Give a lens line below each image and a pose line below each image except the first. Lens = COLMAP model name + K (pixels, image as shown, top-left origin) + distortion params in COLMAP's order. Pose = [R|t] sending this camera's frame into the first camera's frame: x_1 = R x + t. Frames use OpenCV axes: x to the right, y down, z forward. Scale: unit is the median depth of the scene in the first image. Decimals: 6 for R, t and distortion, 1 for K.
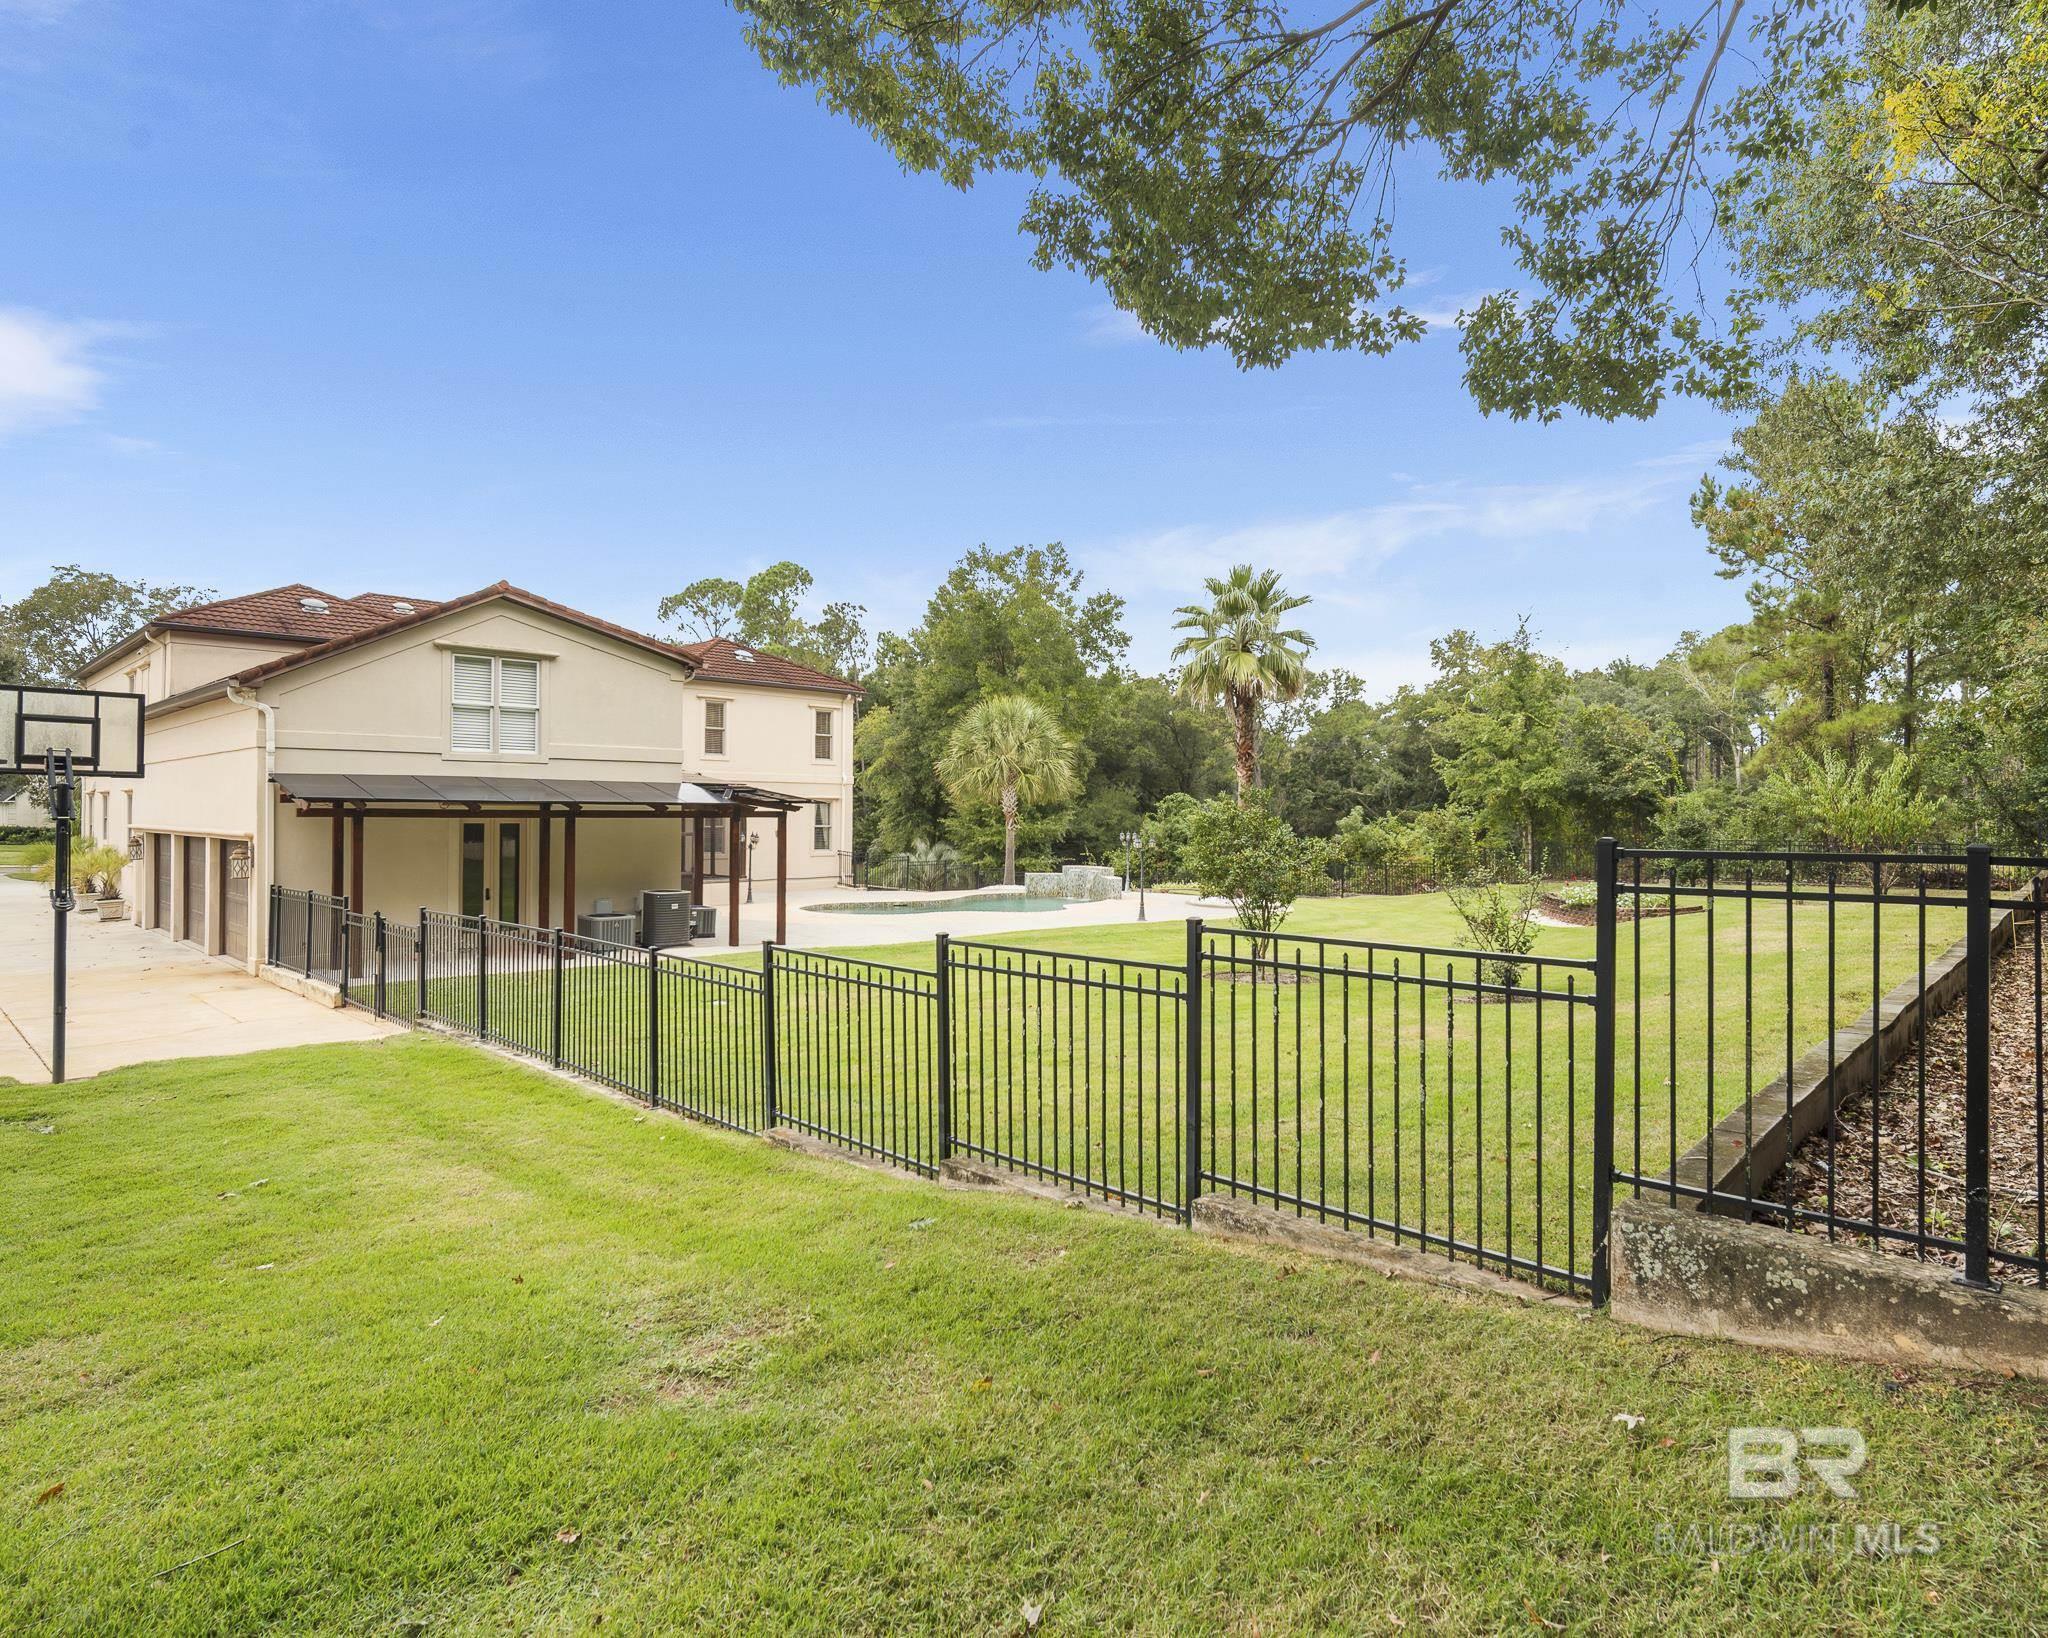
lens RADIAL K [[1125.3, 0, 1017.1], [0, 1125.3, 808.8], [0, 0, 1]] dist [-0.007628, 0.000524]
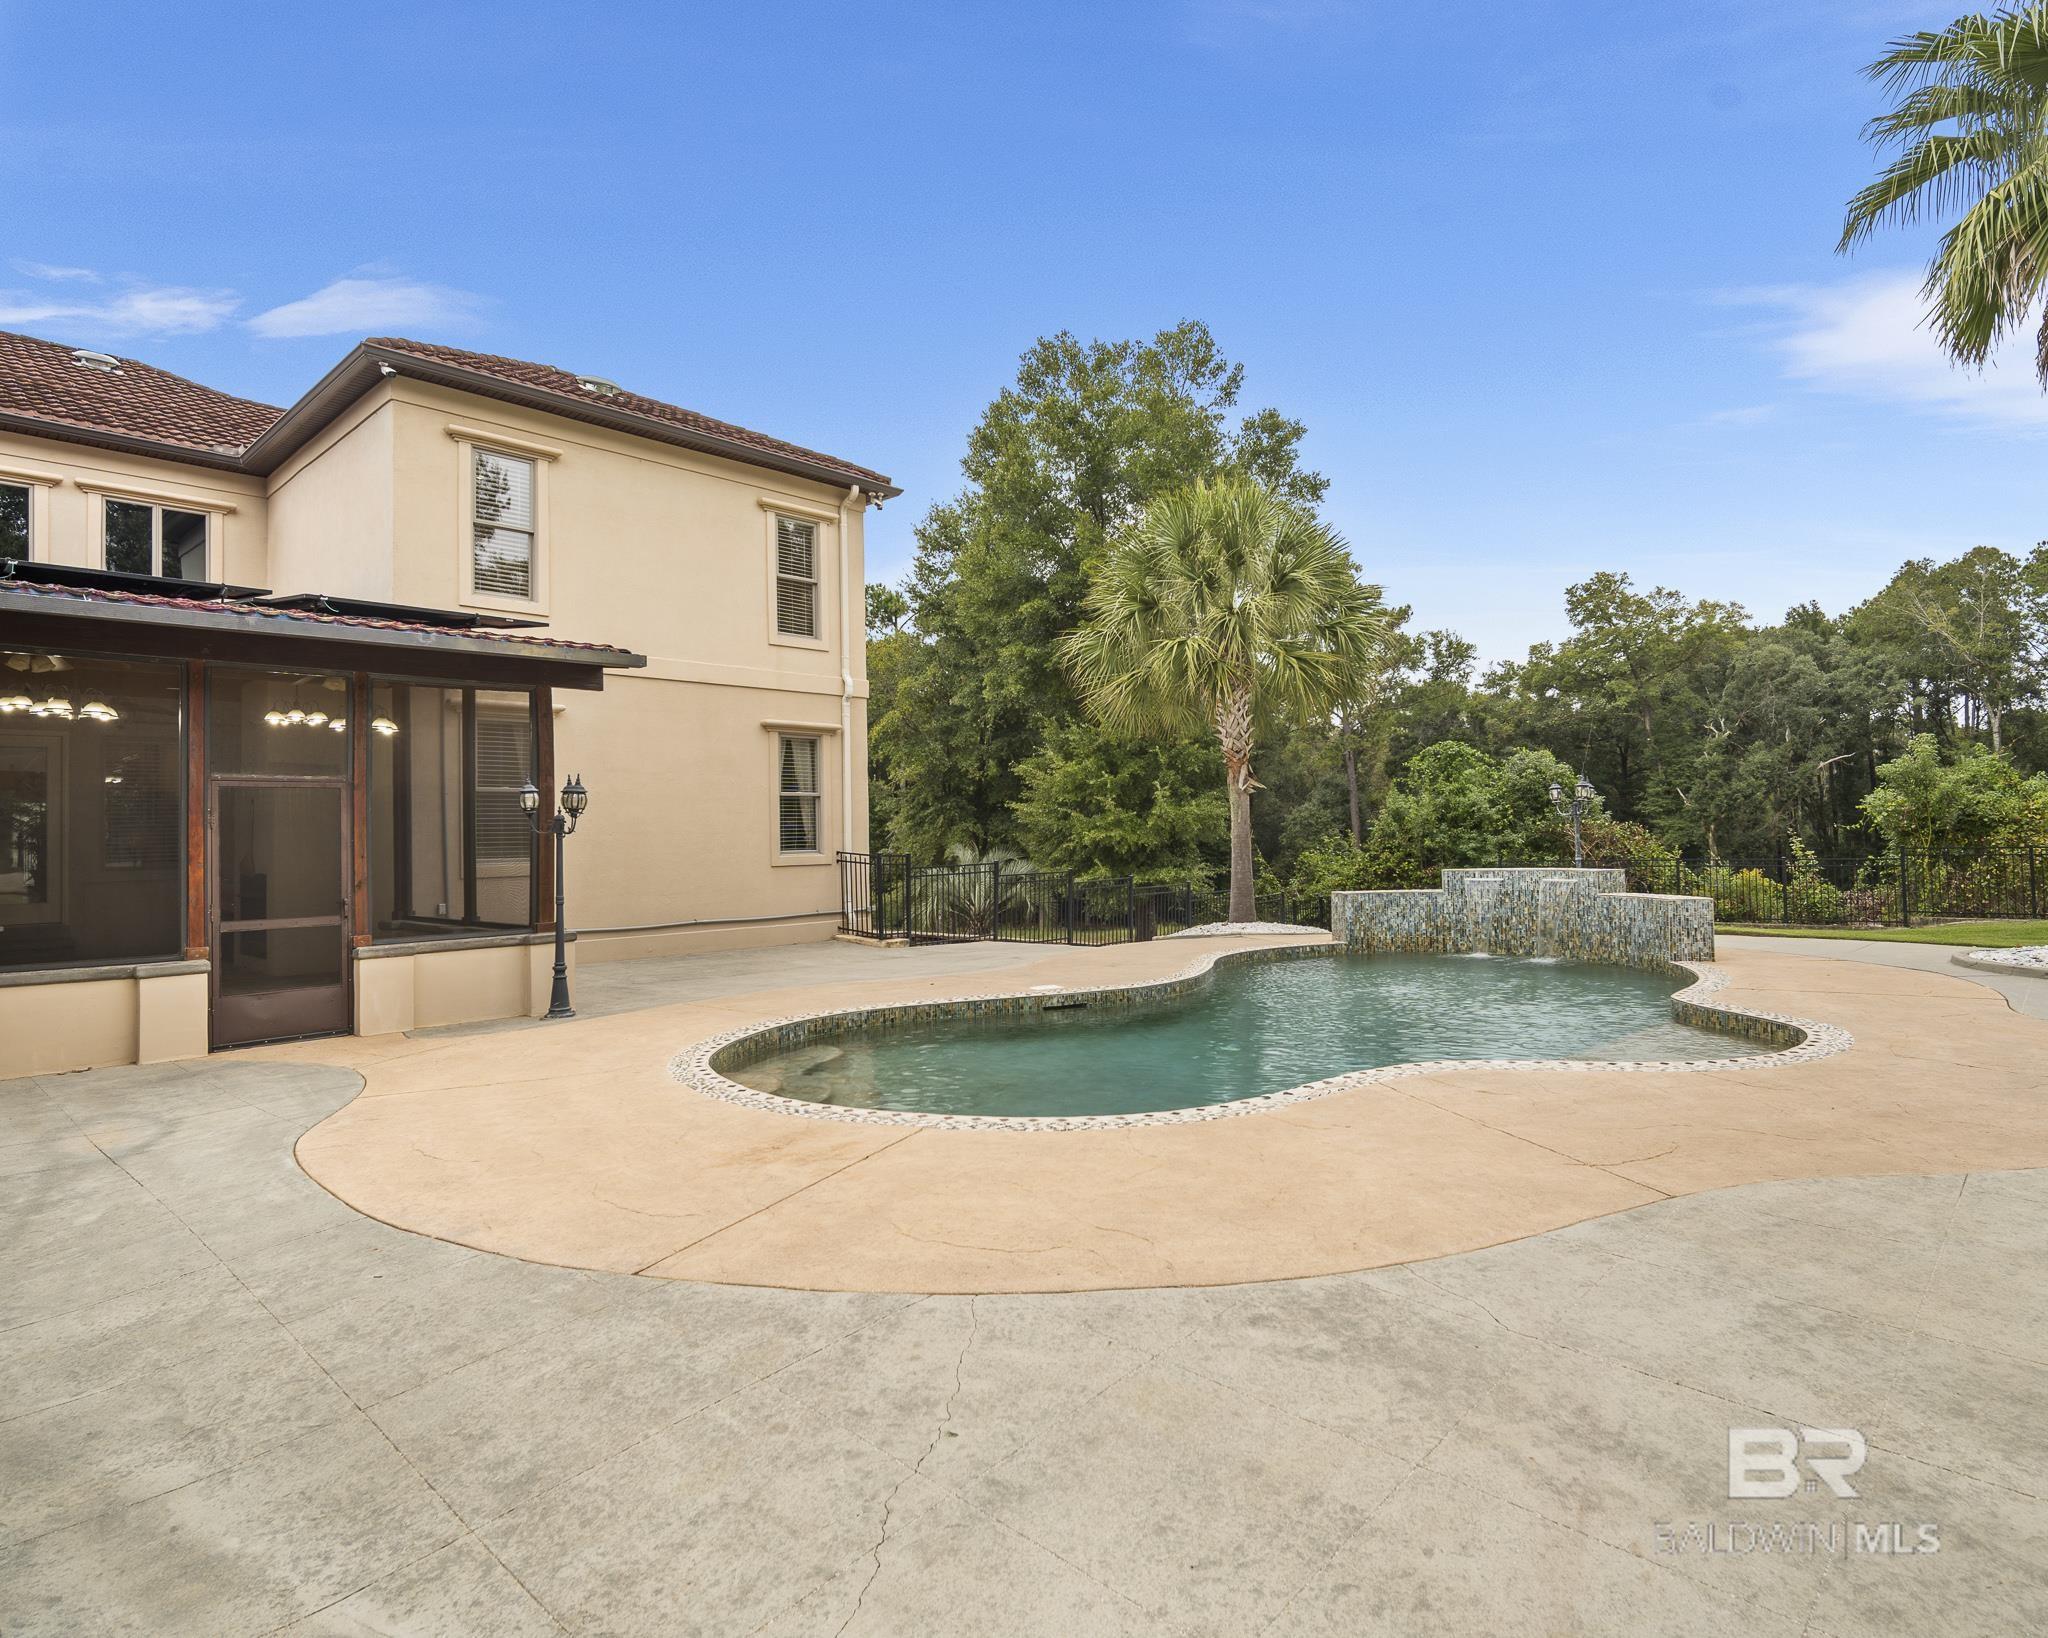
lens RADIAL K [[1125.3, 0, 1026.3], [0, 1125.3, 827.2], [0, 0, 1]] dist [-0.007628, 0.000524]
pose [[0.999158, -0.027373, 0.030556, -0.101325], [0.027556, 0.999605, -0.005602, 0.032153], [-0.030390, 0.006439, 0.999517, 0.576338]]
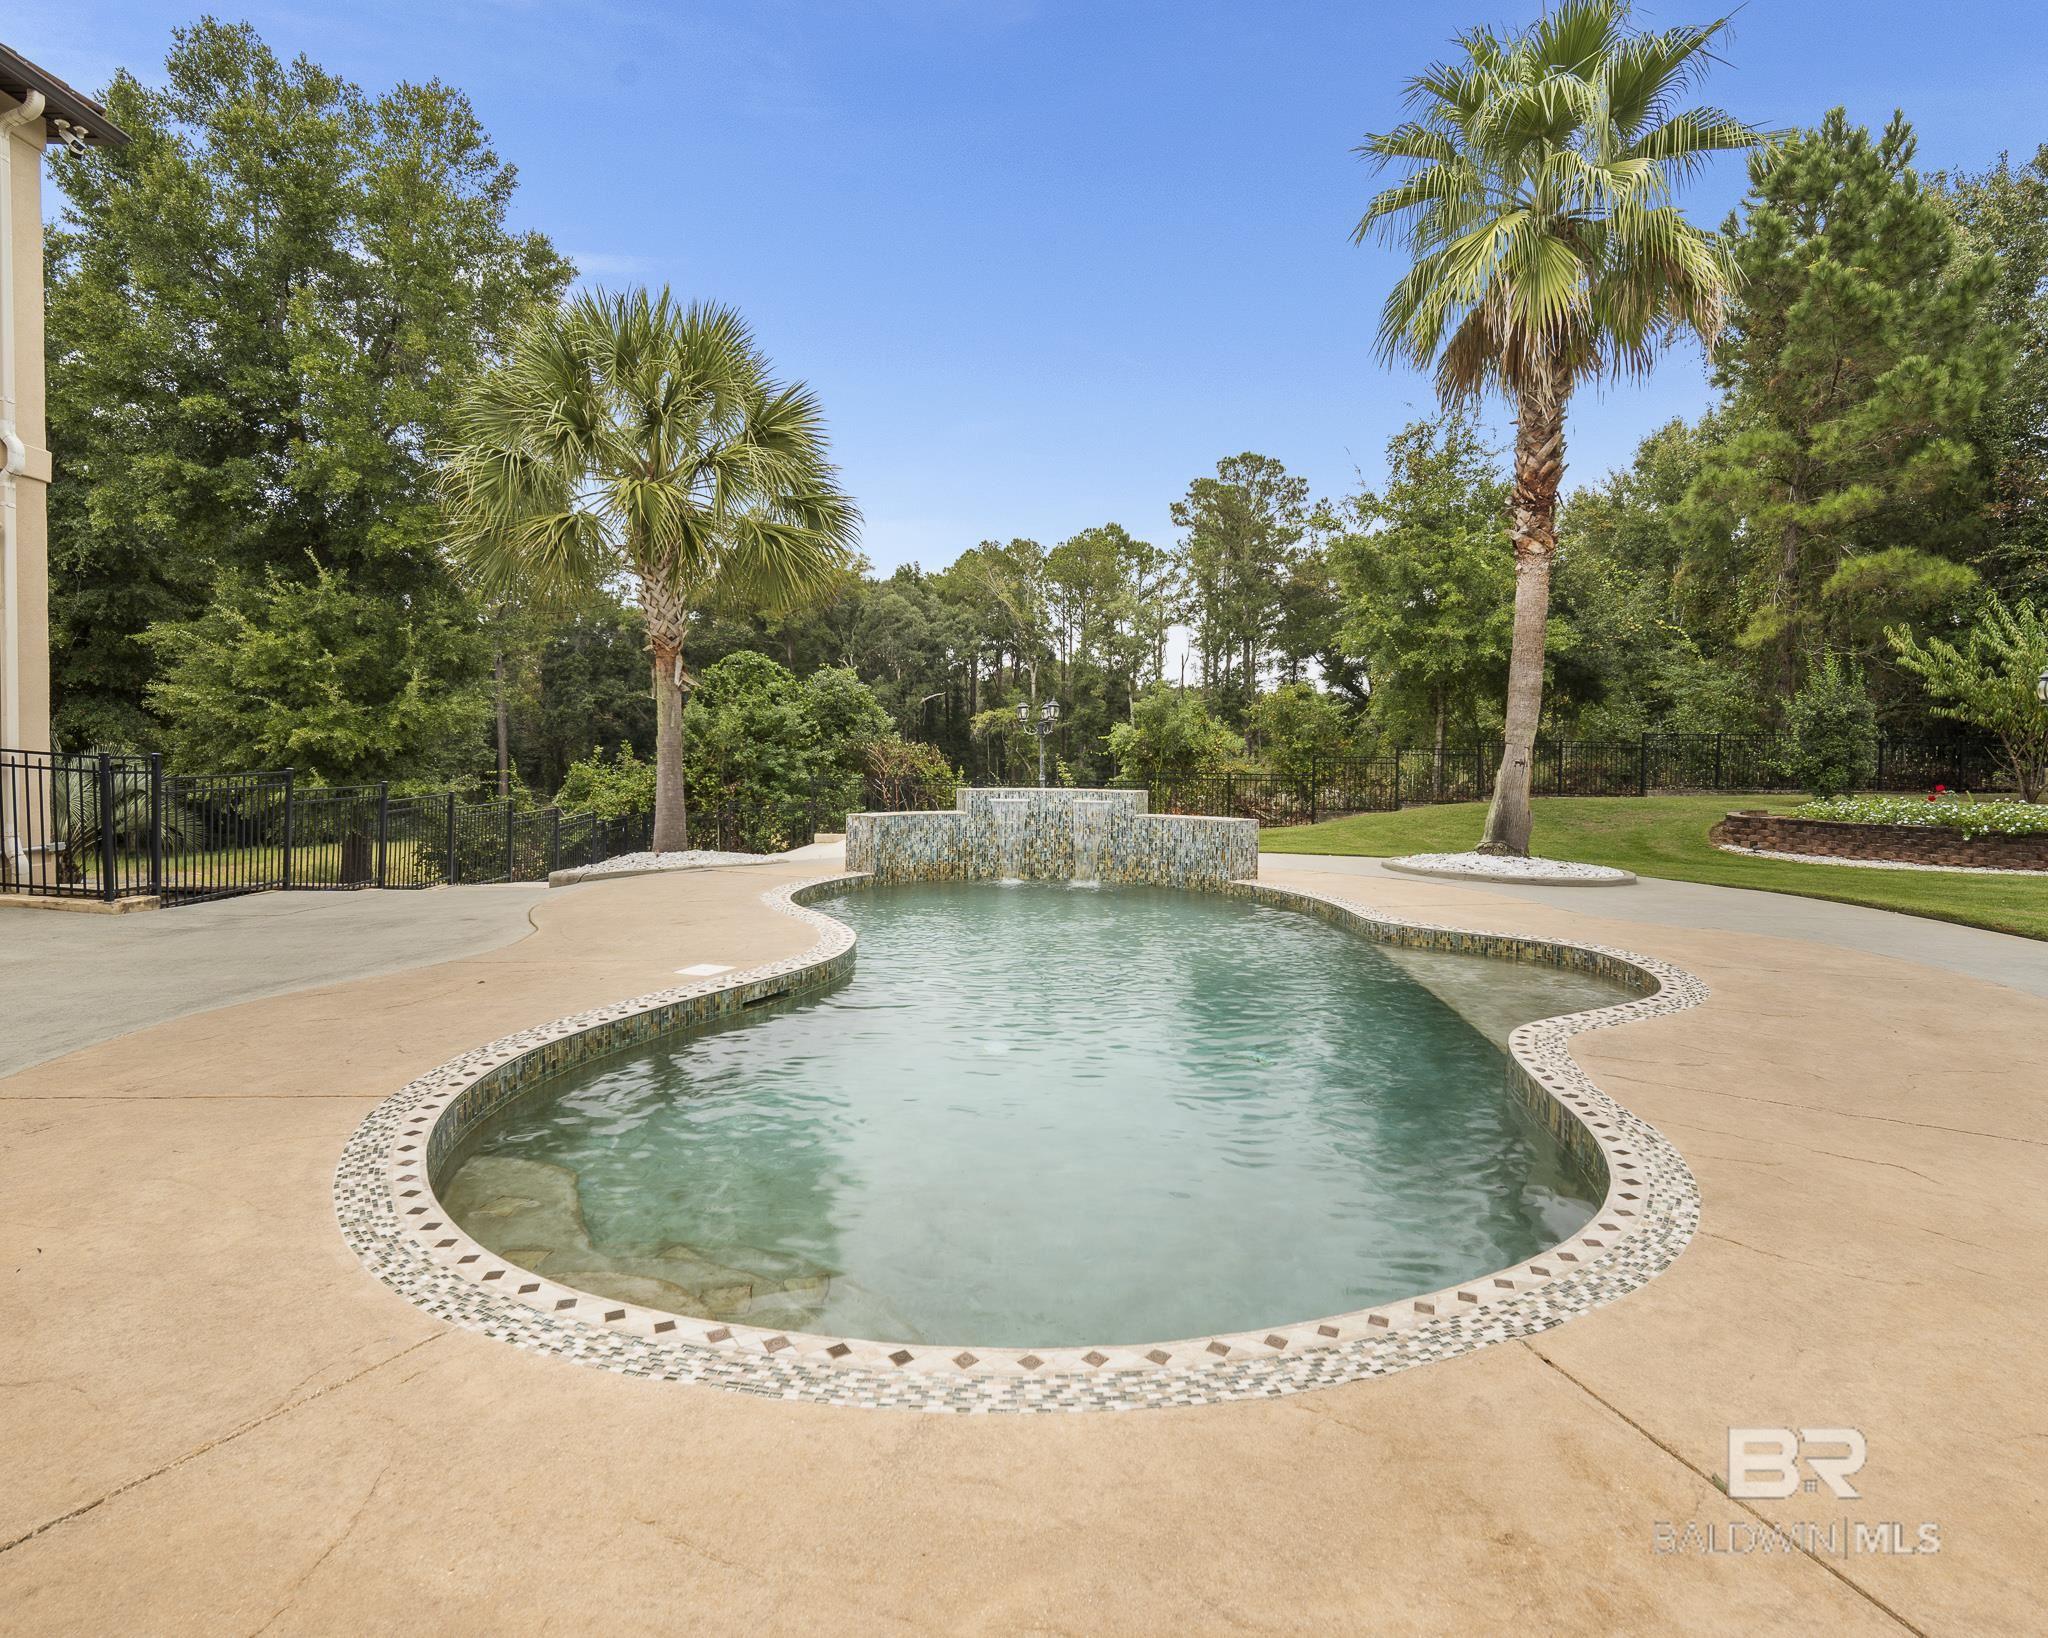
lens RADIAL K [[1125.3, 0, 1055.6], [0, 1125.3, 799.5], [0, 0, 1]] dist [-0.007628, 0.000524]
pose [[0.709008, -0.028082, 0.704641, -0.158974], [-0.012404, 0.998556, 0.052277, 0.032759], [-0.705091, -0.045805, 0.707636, 0.663524]]
